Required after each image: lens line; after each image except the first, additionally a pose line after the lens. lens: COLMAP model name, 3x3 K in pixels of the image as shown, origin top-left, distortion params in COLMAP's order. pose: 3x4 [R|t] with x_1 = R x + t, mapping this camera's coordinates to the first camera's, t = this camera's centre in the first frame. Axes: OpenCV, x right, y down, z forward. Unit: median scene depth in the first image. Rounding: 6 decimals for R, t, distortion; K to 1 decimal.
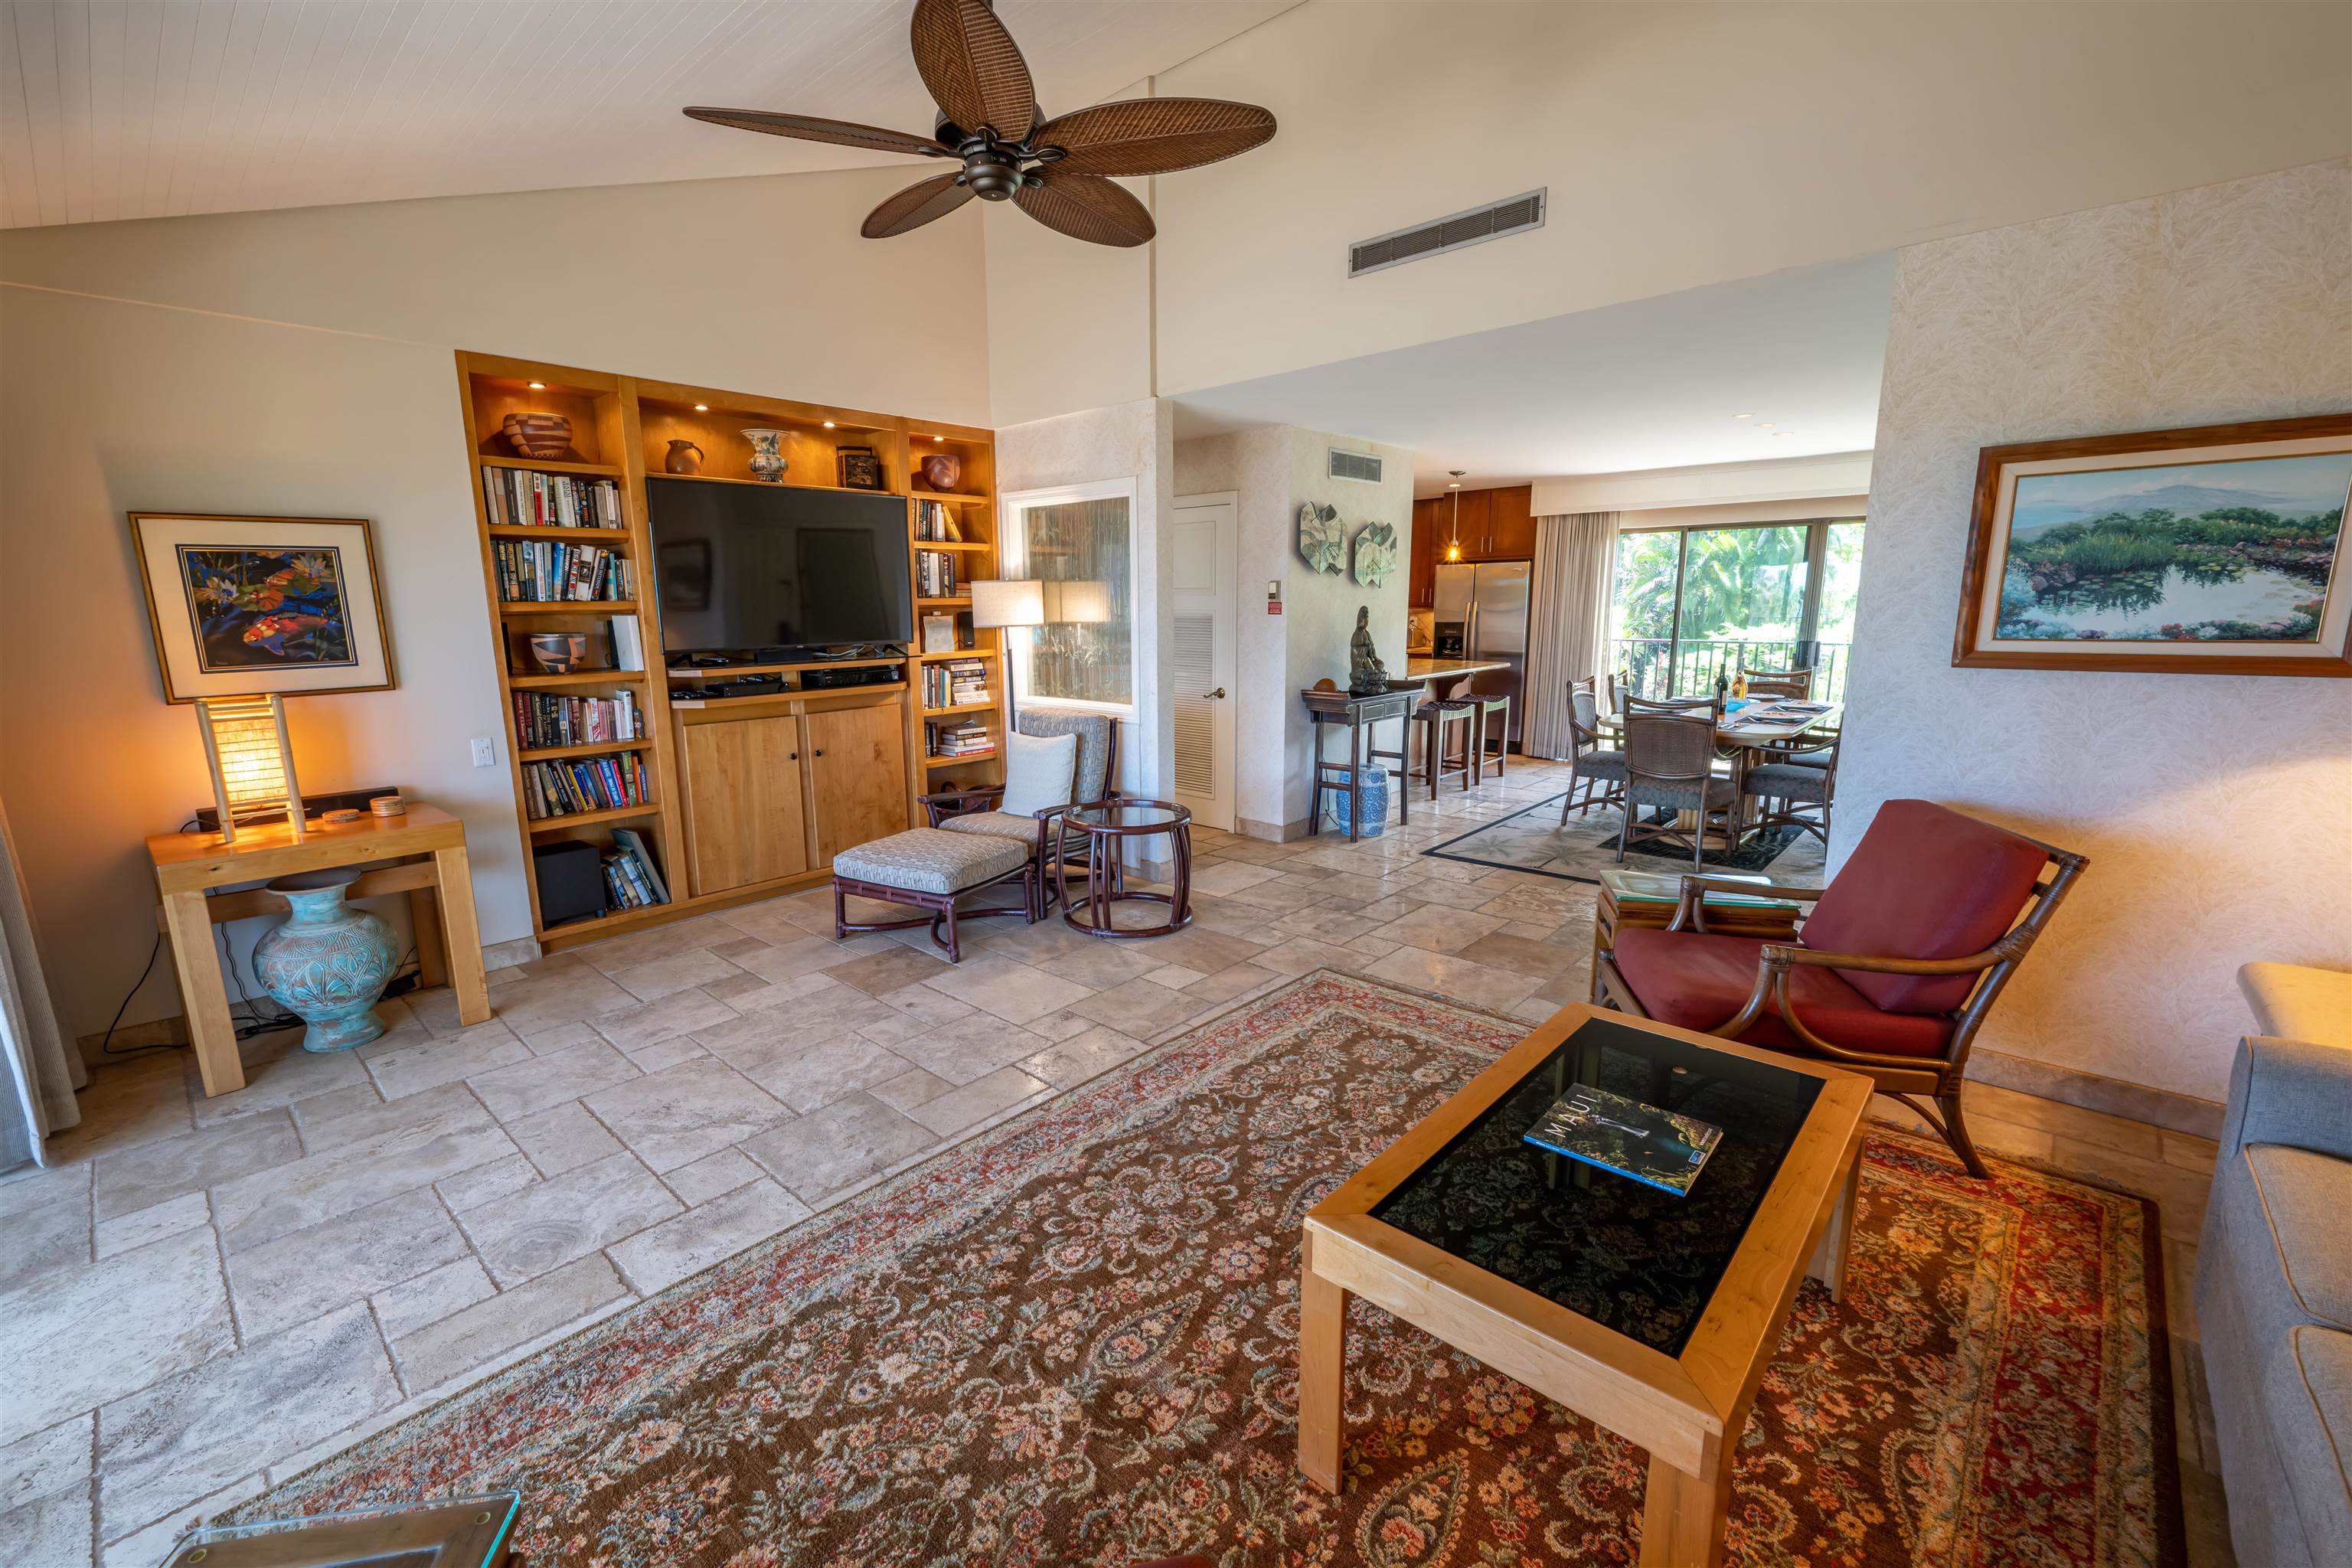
lens RADIAL K [[987.2, 0, 1120.0], [0, 987.2, 776.2], [0, 0, 1]] dist [-0.007843, 0.000107]
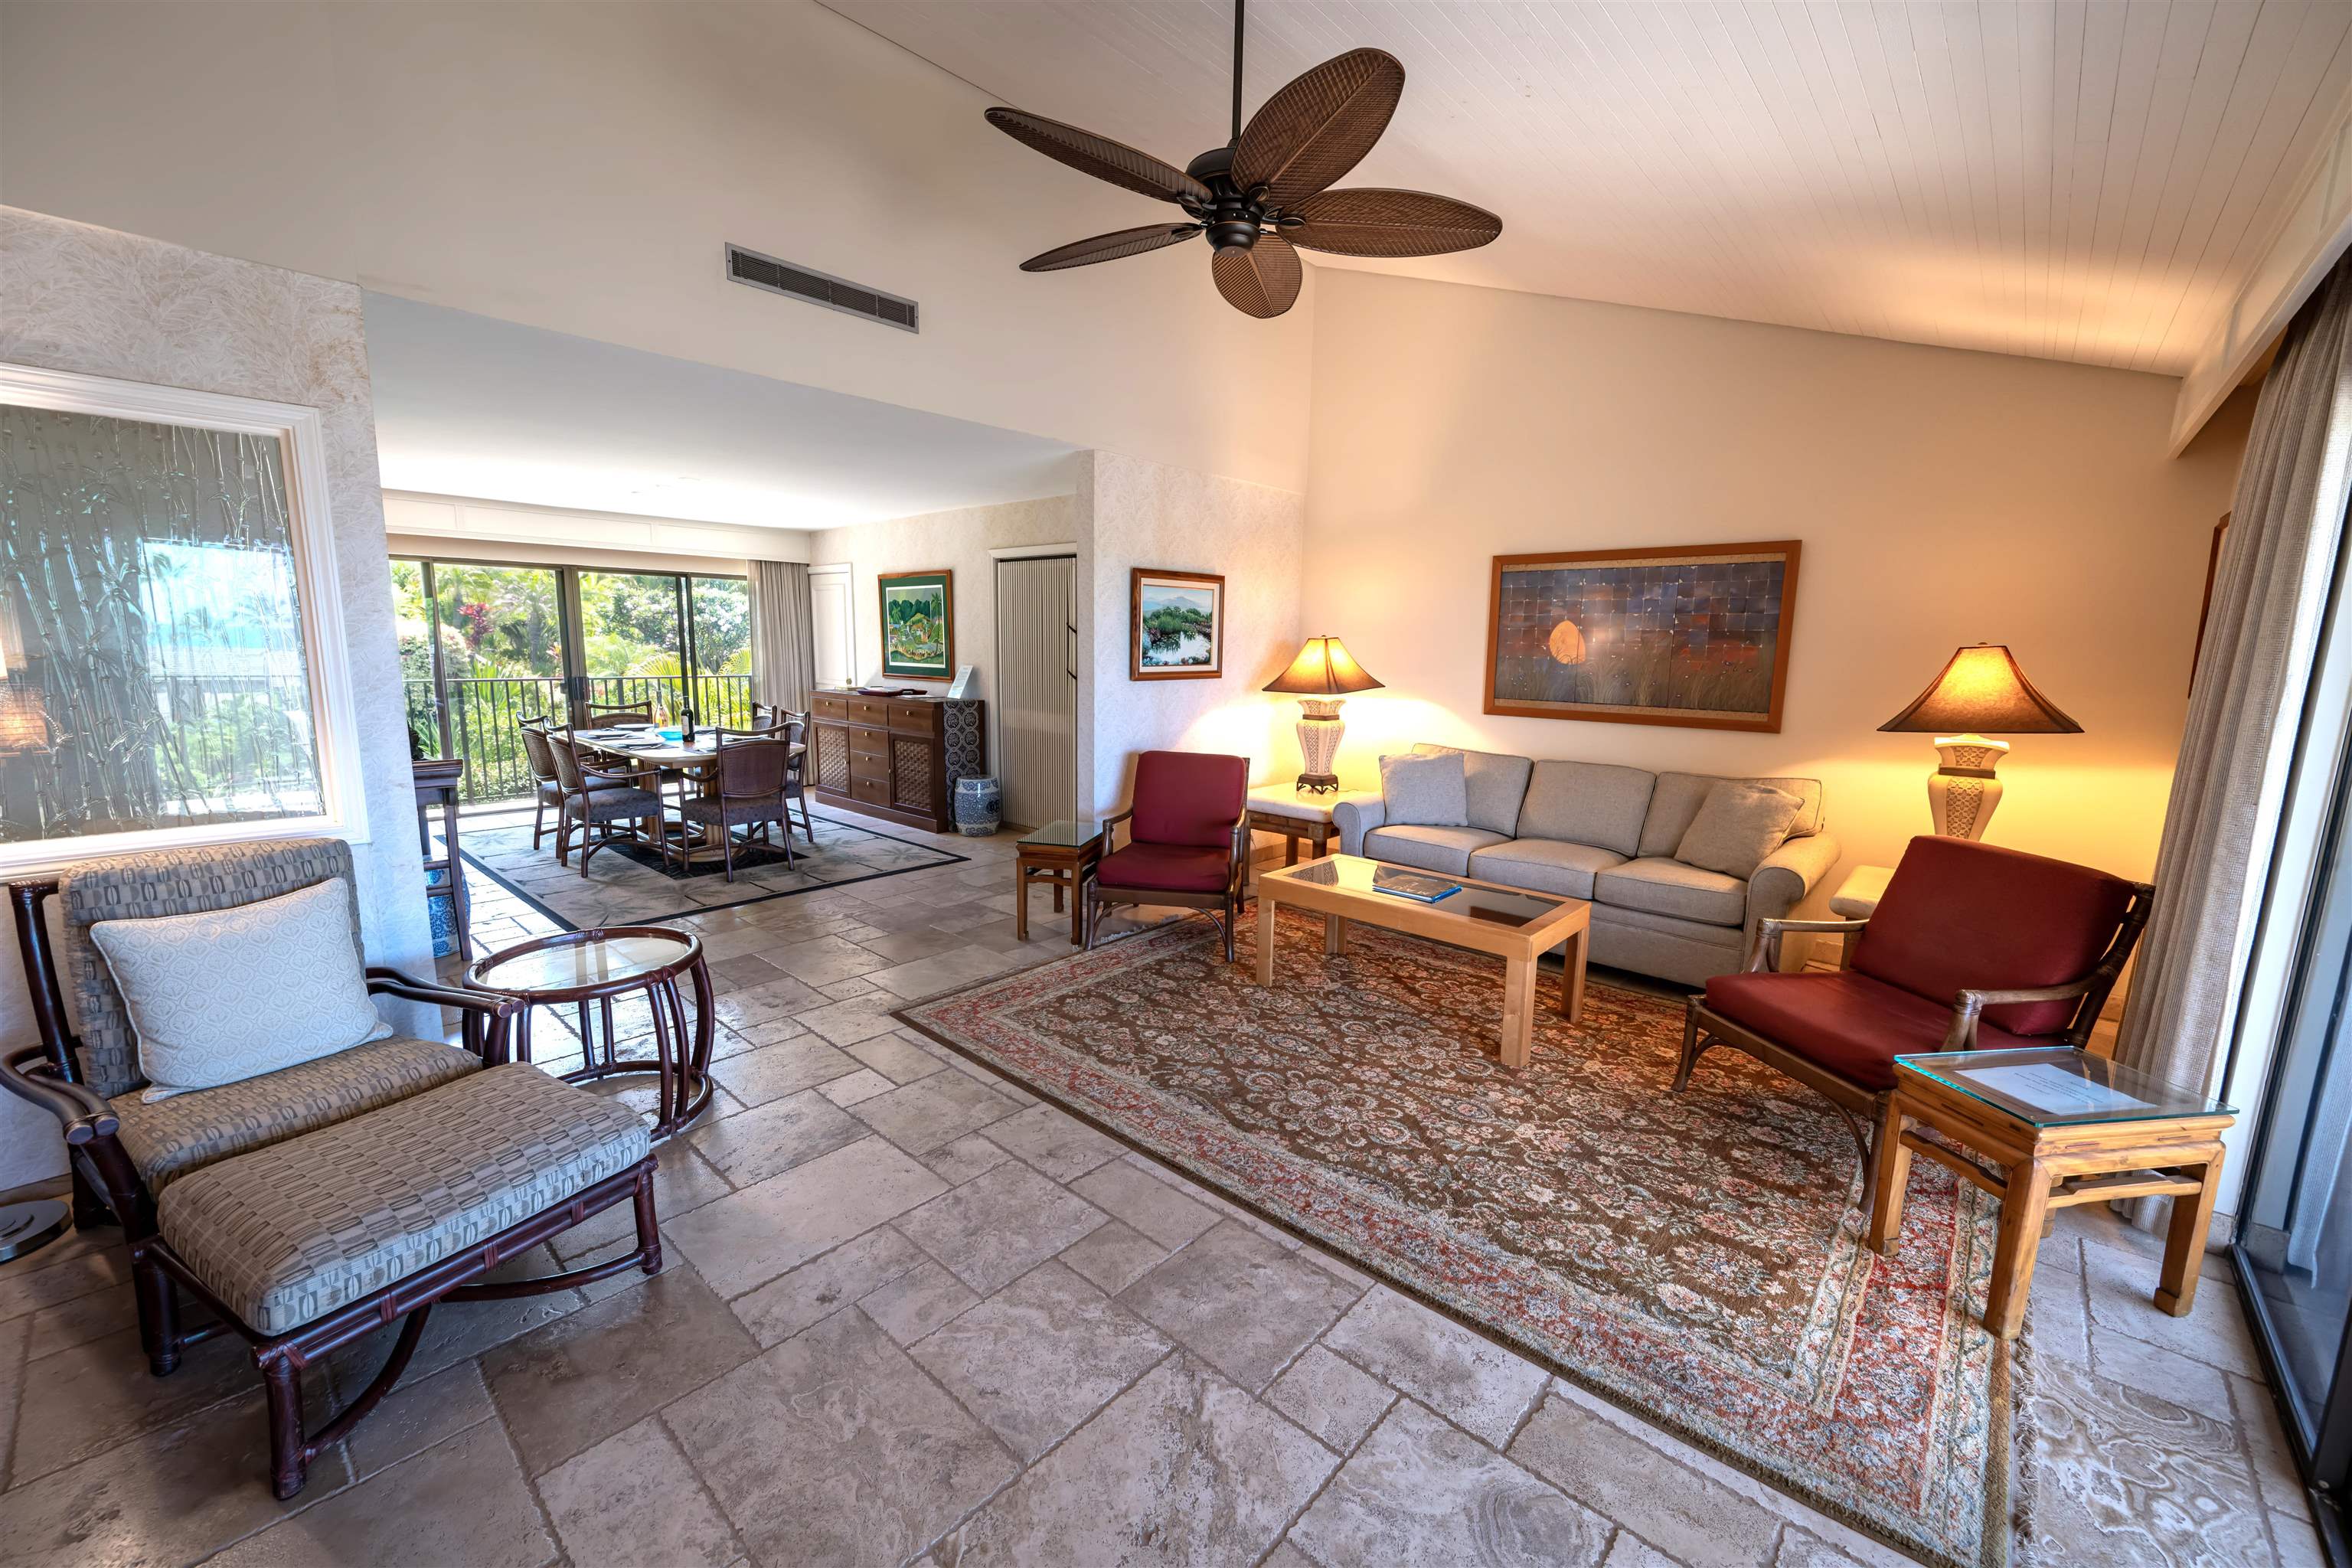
lens RADIAL K [[930.1, 0, 1183.1], [0, 930.1, 790.6], [0, 0, 1]] dist [-0.002999, -0.000773]
pose [[-0.038120, -0.148313, 0.988206, -1.099682], [0.161369, 0.975031, 0.152560, -0.186811], [-0.986158, 0.165281, -0.013235, 1.094929]]
